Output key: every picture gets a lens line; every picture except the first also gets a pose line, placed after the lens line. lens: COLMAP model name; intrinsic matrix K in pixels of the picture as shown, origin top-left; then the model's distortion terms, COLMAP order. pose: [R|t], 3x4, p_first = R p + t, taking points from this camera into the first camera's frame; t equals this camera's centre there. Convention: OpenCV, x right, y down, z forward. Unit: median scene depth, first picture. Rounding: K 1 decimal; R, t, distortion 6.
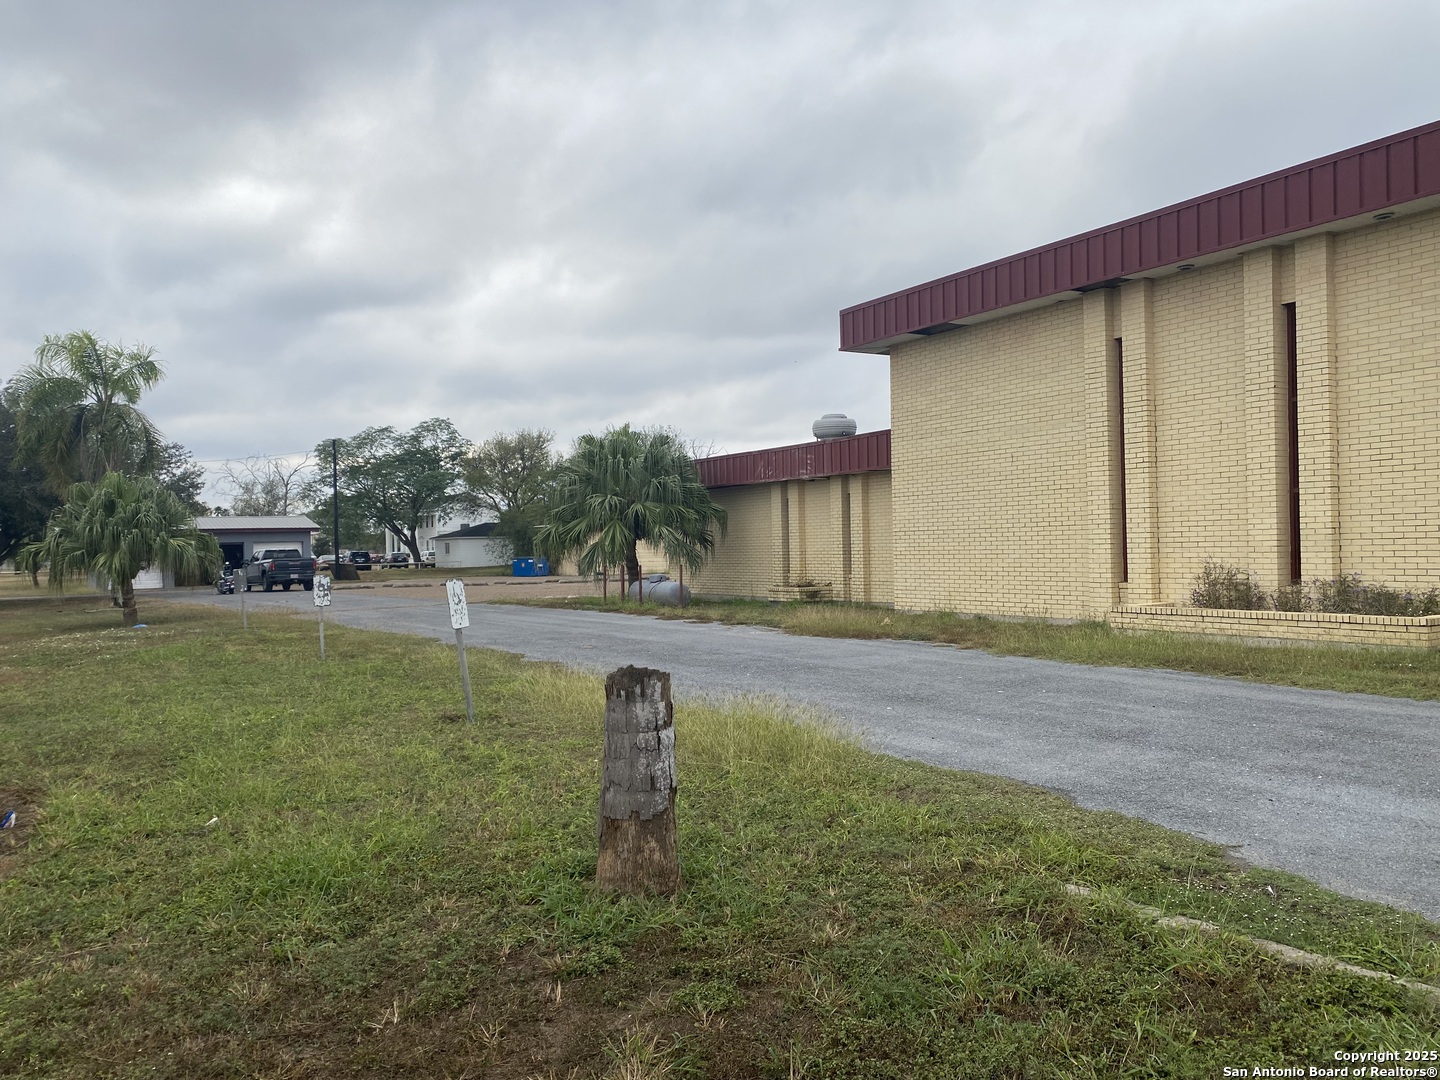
lens RADIAL K [[1137.3, 0, 720.0], [0, 1137.3, 540.0], [0, 0, 1]] dist [0.000929, -0.012103]
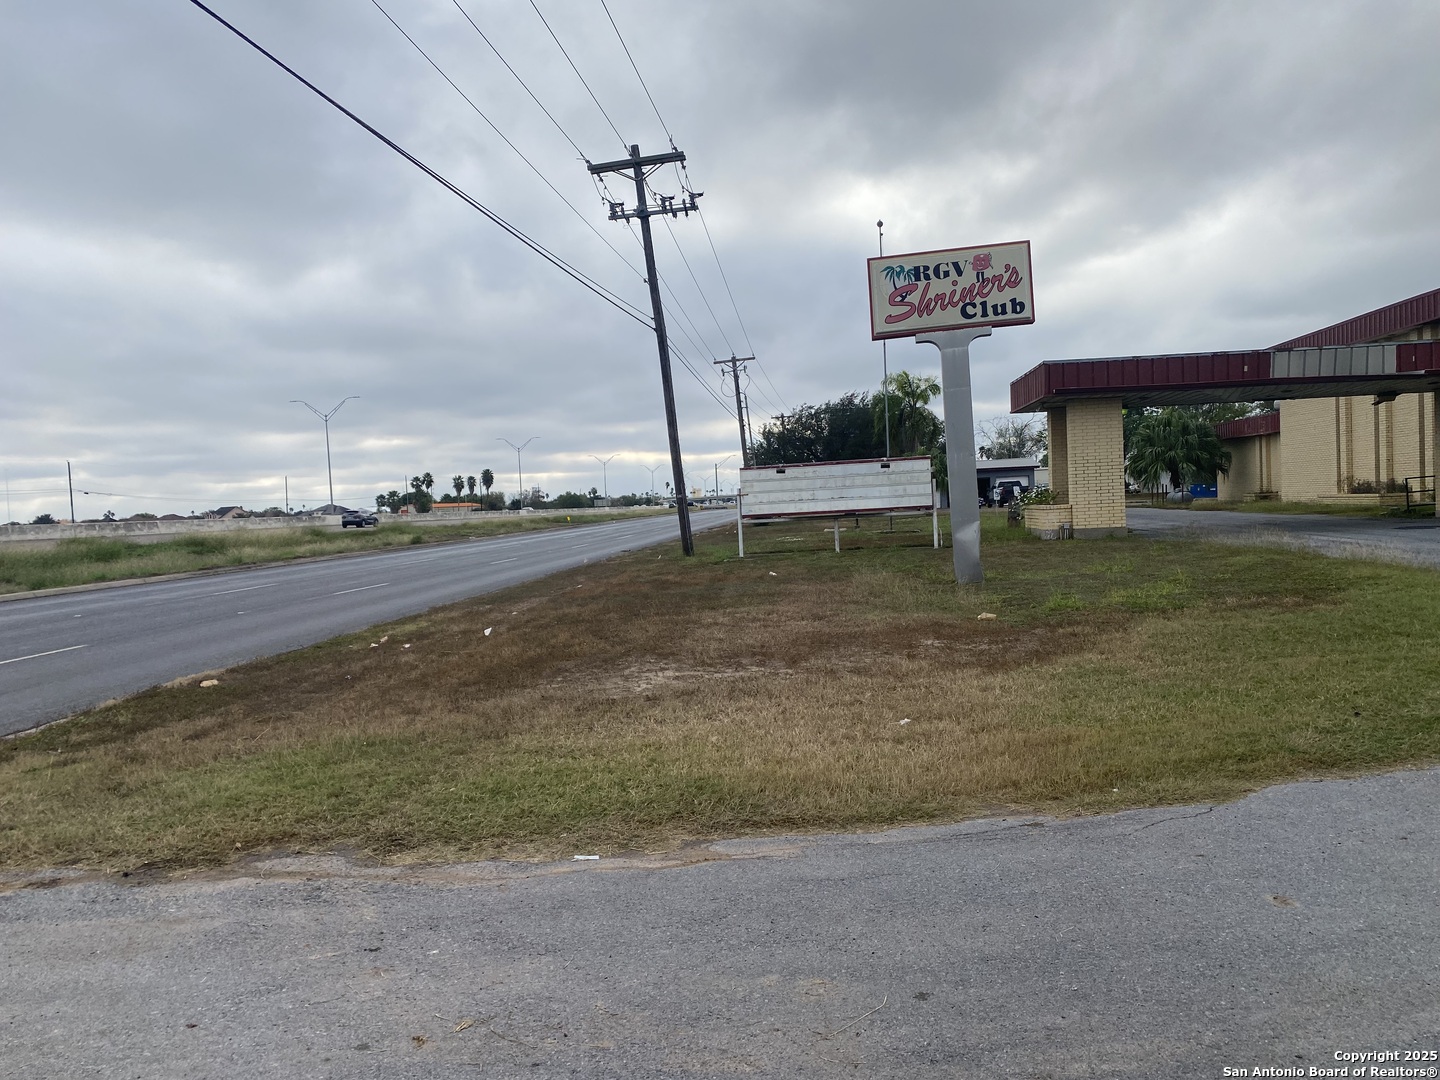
lens RADIAL K [[1107.5, 0, 713.8], [0, 1107.5, 525.9], [0, 0, 1]] dist [0.017364, -0.019295]
pose [[0.790886, -0.006900, -0.611925, 0.331704], [0.037858, 0.998573, 0.037671, -0.004600], [0.610791, -0.052960, 0.790019, -0.689088]]
